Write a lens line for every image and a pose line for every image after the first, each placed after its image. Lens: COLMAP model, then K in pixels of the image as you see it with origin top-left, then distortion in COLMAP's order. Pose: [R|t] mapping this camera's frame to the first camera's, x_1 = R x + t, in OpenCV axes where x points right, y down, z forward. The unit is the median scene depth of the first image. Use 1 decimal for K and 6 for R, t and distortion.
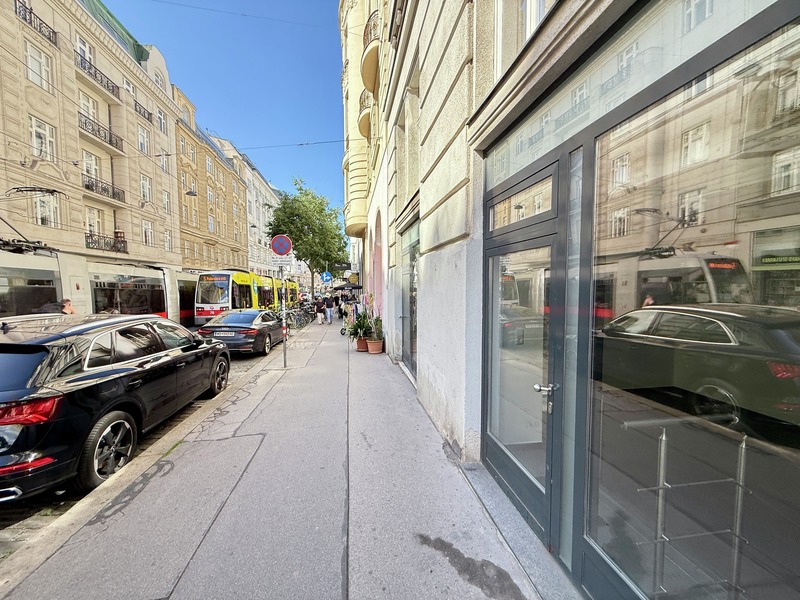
lens RADIAL K [[318.9, 0, 397.5], [0, 318.9, 300.9], [0, 0, 1]] dist [0.001172, 0.000280]
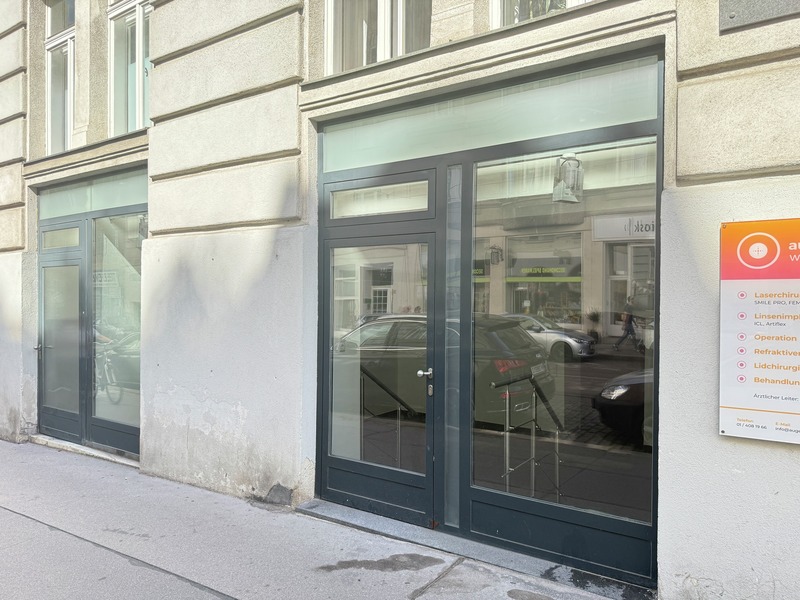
lens RADIAL K [[556.3, 0, 398.6], [0, 556.3, 298.2], [0, 0, 1]] dist [0.030774, 0.000172]
pose [[0.676607, 0.012067, 0.736245, -0.883167], [0.030316, 0.998561, -0.044227, 0.089458], [-0.735720, 0.052244, 0.675268, -0.193976]]
